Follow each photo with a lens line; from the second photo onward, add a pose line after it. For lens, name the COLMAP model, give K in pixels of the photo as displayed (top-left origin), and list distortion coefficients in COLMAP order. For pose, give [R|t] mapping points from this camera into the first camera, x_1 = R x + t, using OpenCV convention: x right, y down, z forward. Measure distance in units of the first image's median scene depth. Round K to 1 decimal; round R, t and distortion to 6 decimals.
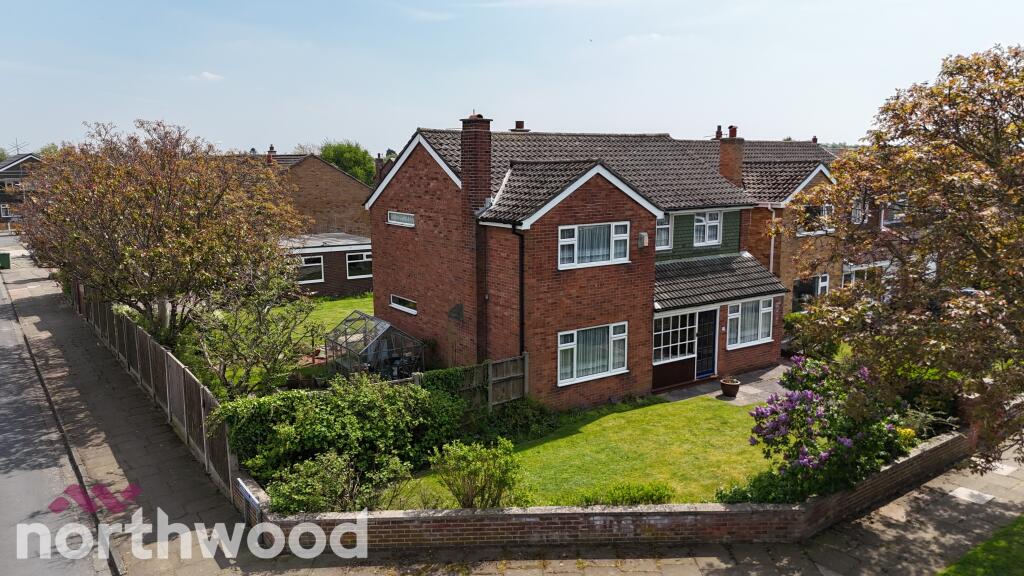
lens RADIAL K [[756.4, 0, 512.0], [0, 756.4, 288.0], [0, 0, 1]] dist [0.042215, -0.009323]
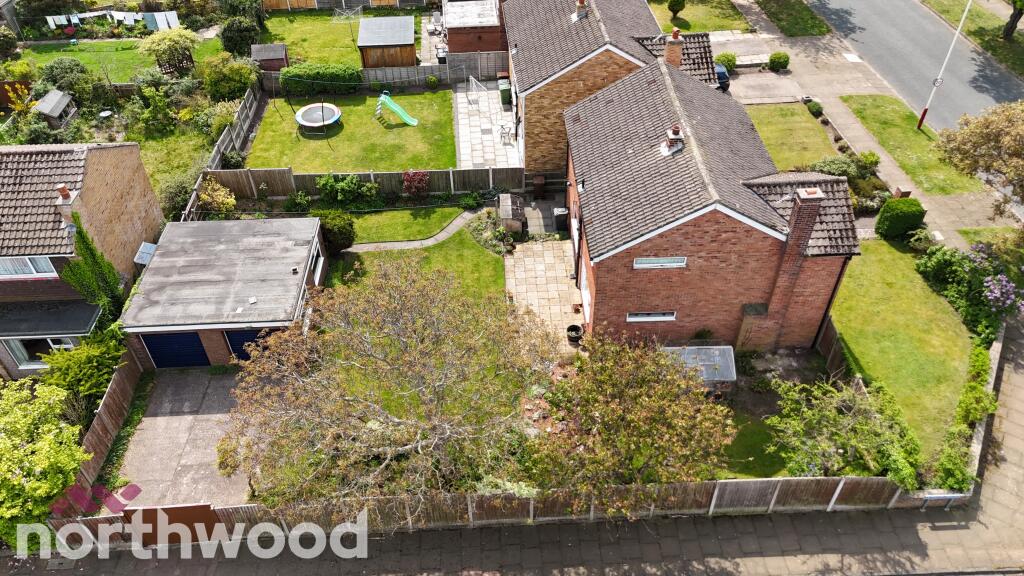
lens RADIAL K [[756.4, 0, 512.0], [0, 756.4, 288.0], [0, 0, 1]] dist [0.042215, -0.009323]
pose [[0.533050, -0.569057, 0.626124, -1.166532], [0.151947, 0.792381, 0.590800, -0.894635], [-0.832328, -0.219789, 0.508845, 0.693894]]
